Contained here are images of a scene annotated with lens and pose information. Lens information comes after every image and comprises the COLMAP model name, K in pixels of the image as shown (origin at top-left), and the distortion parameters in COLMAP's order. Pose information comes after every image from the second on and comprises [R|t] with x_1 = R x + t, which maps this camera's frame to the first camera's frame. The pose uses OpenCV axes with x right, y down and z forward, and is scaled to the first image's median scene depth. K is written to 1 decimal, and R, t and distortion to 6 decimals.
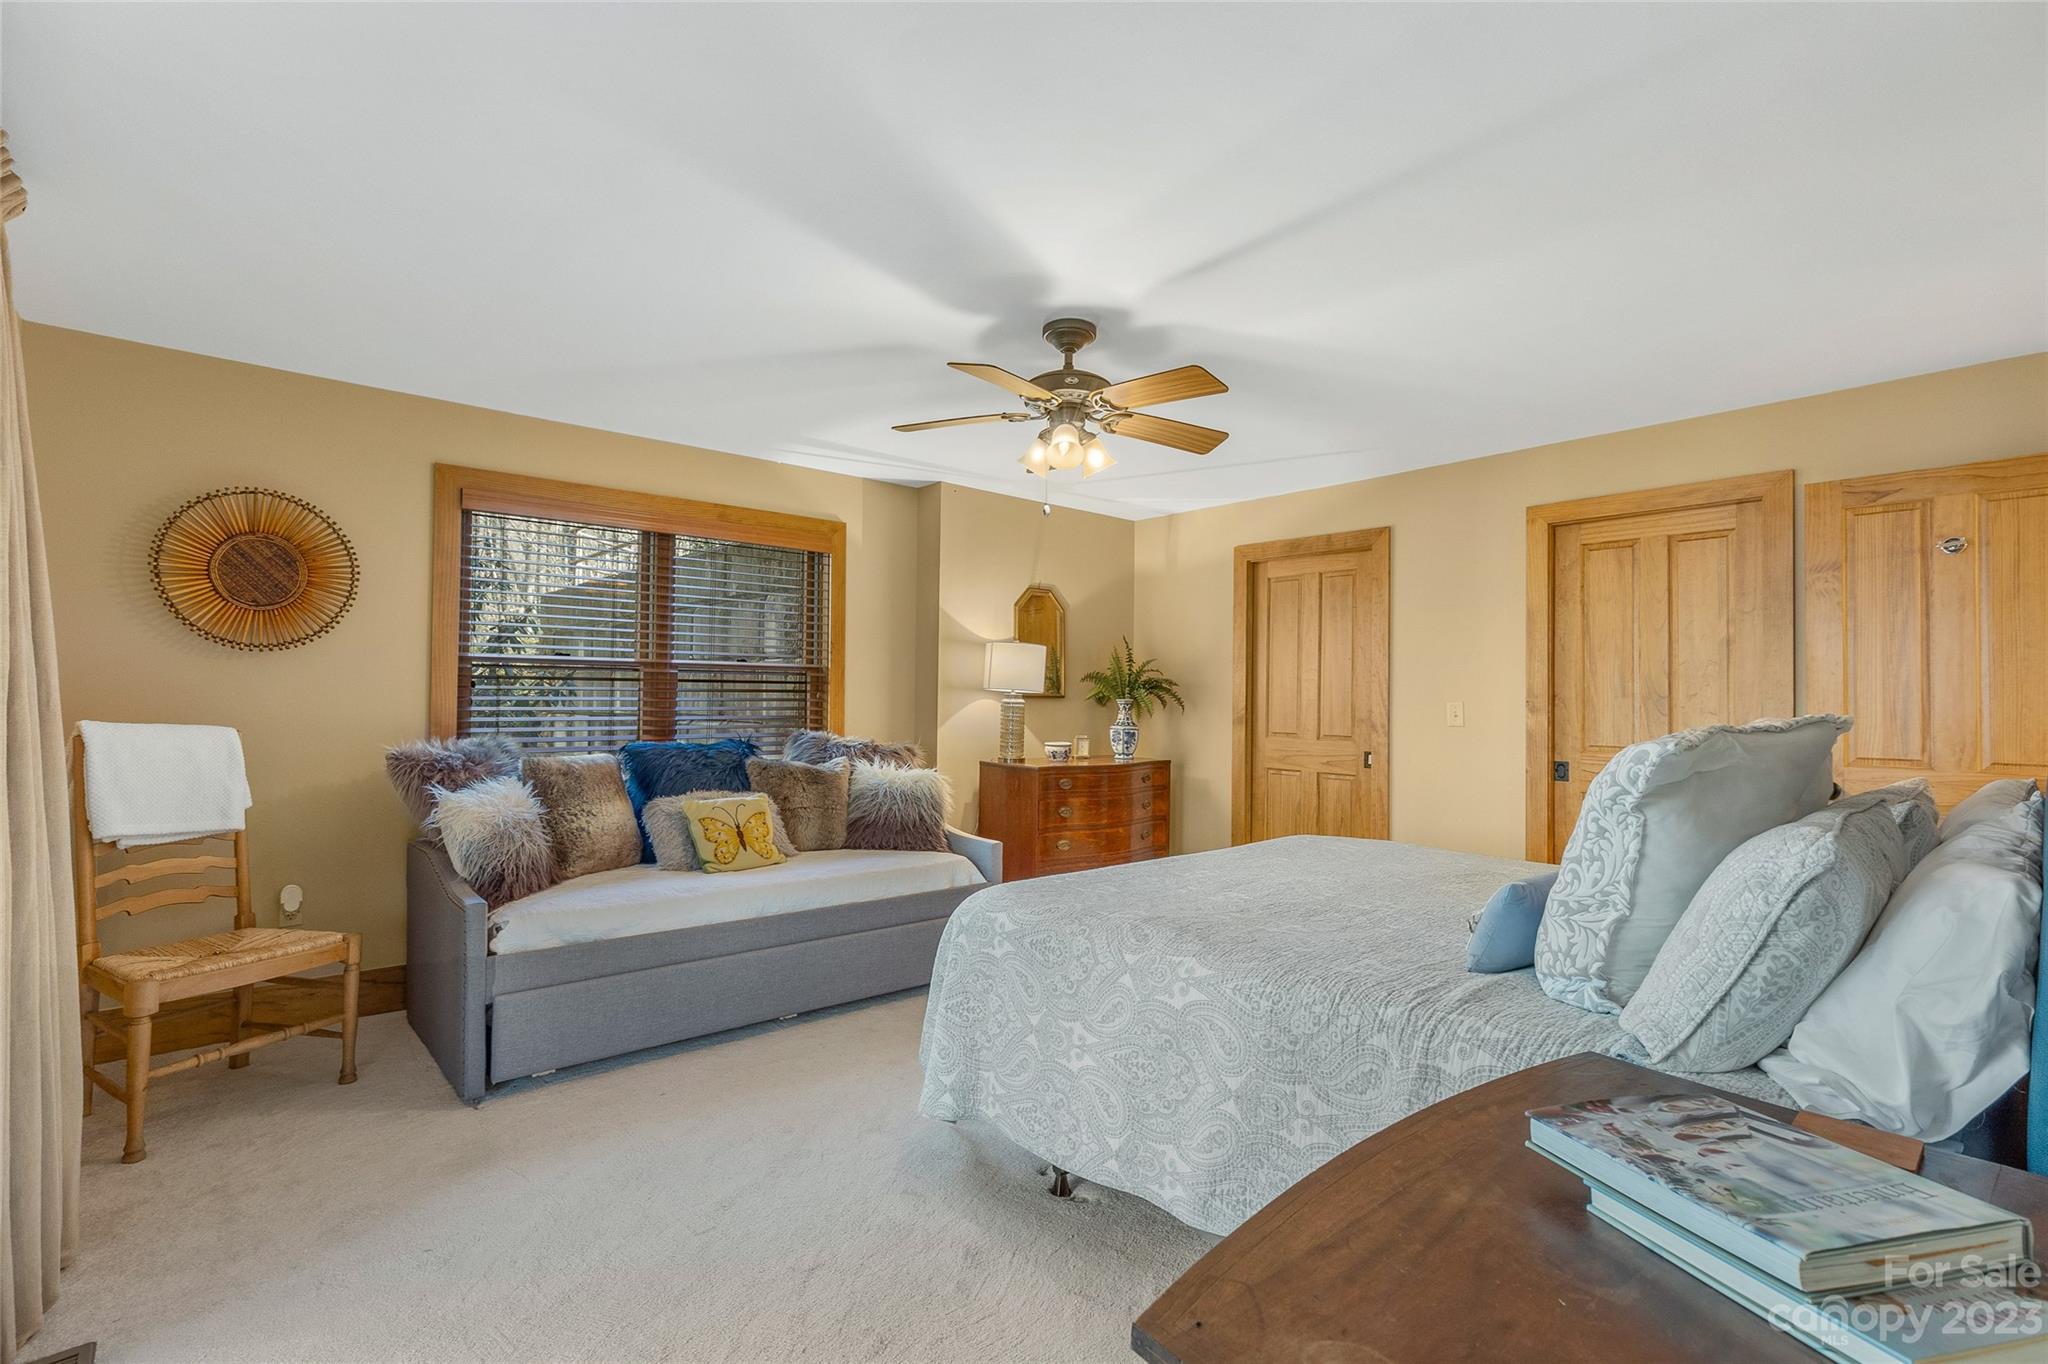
lens RADIAL K [[918.0, 0, 1005.4], [0, 918.0, 684.0], [0, 0, 1]] dist [0.002360, 0.000217]
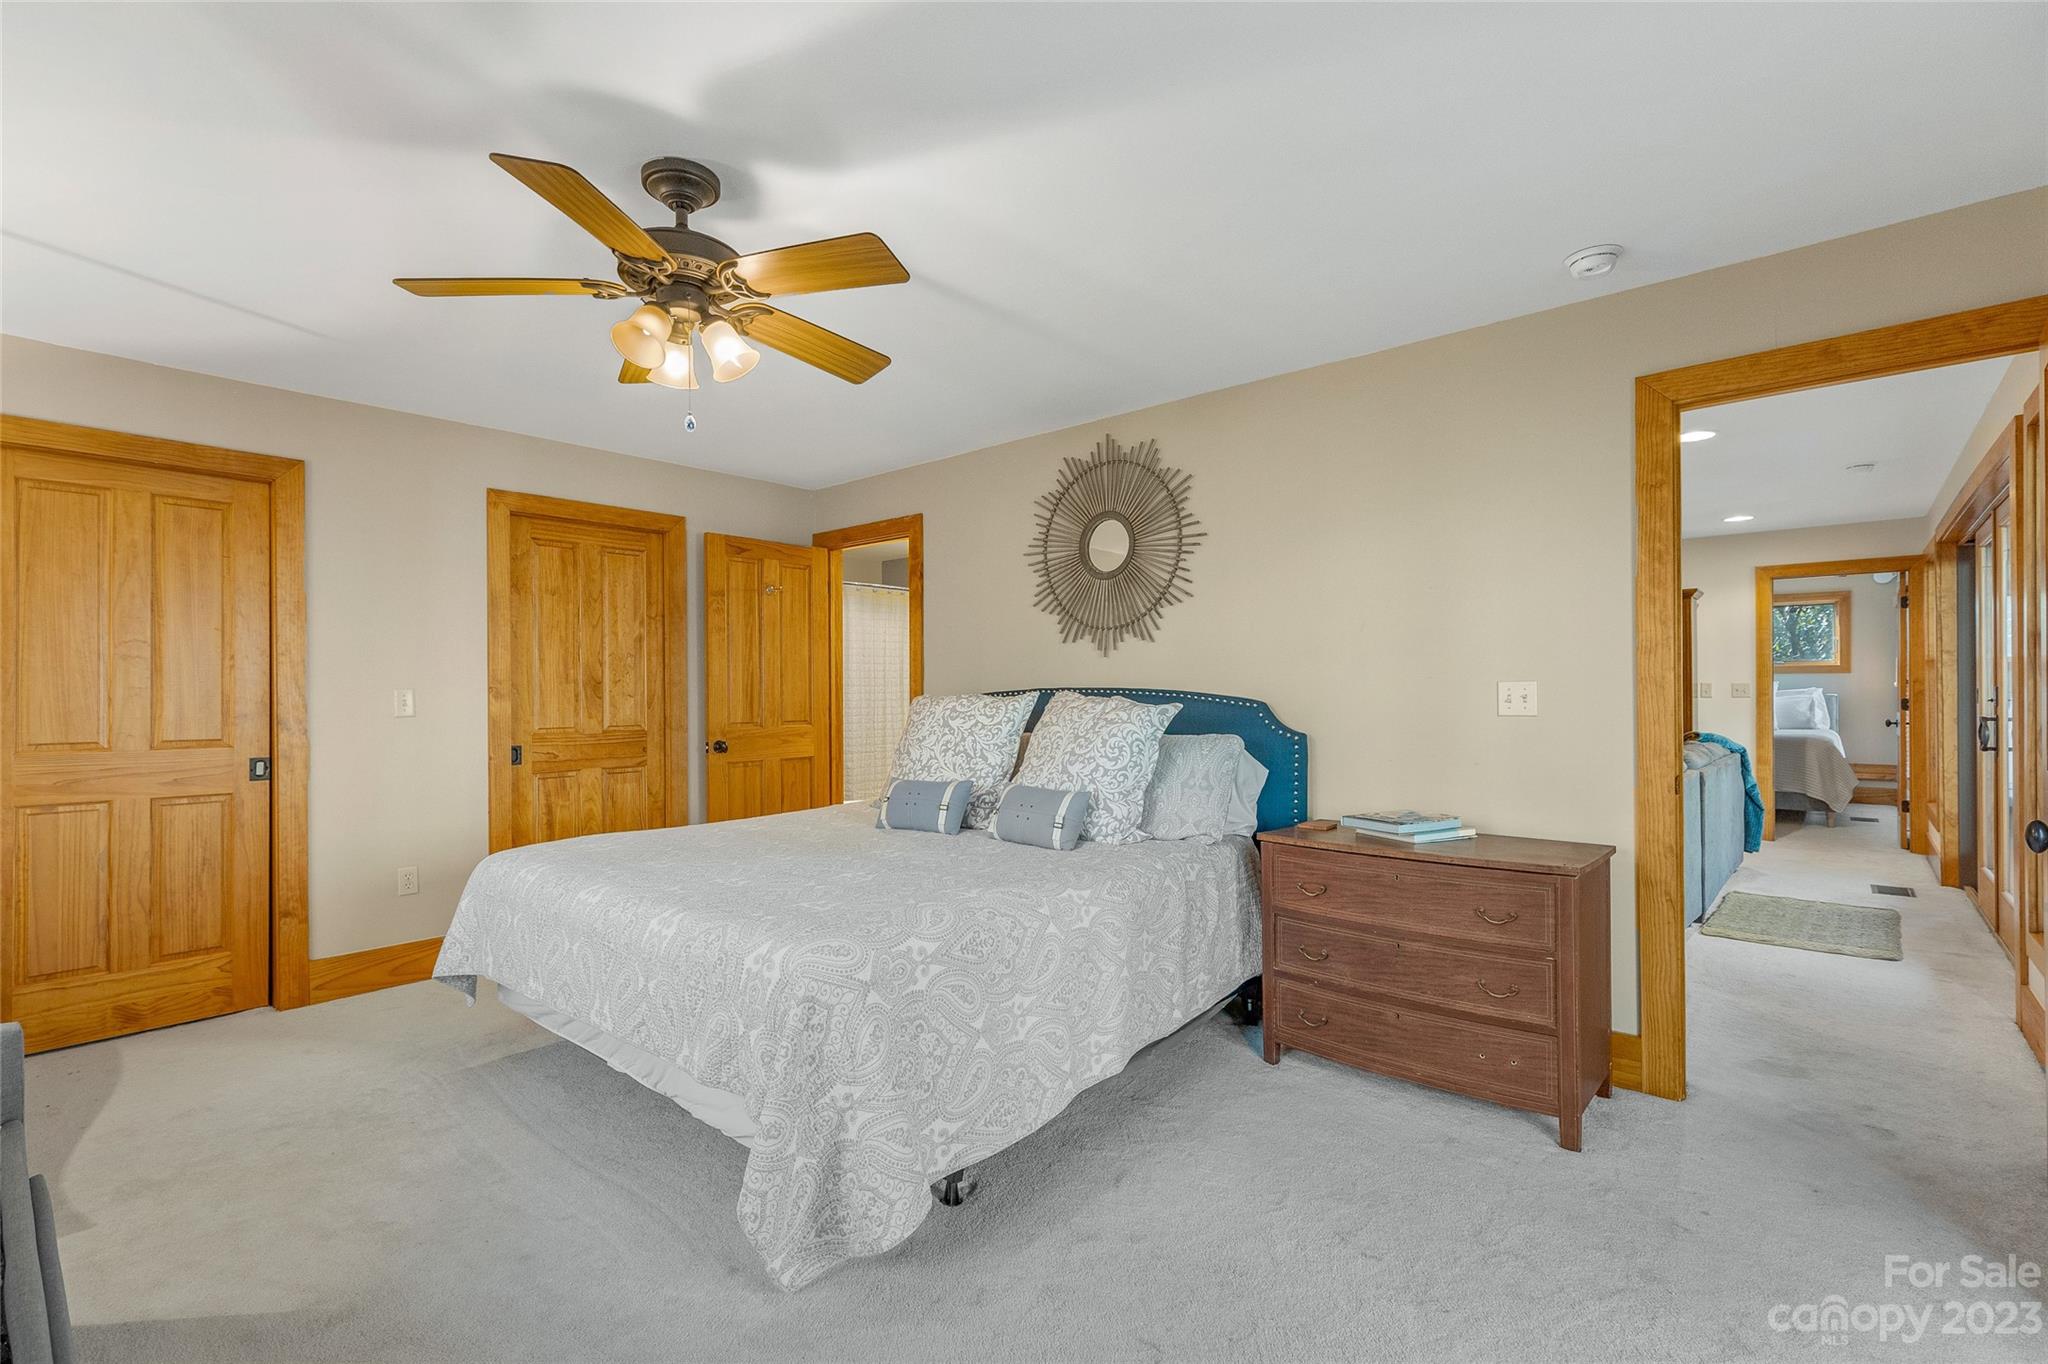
lens RADIAL K [[918.0, 0, 1021.0], [0, 918.0, 692.2], [0, 0, 1]] dist [0.002360, 0.000217]
pose [[-0.130380, -0.012357, 0.991387, -0.491040], [-0.013532, 0.999851, 0.010683, 0.006117], [-0.991372, -0.012023, -0.130528, 0.582164]]
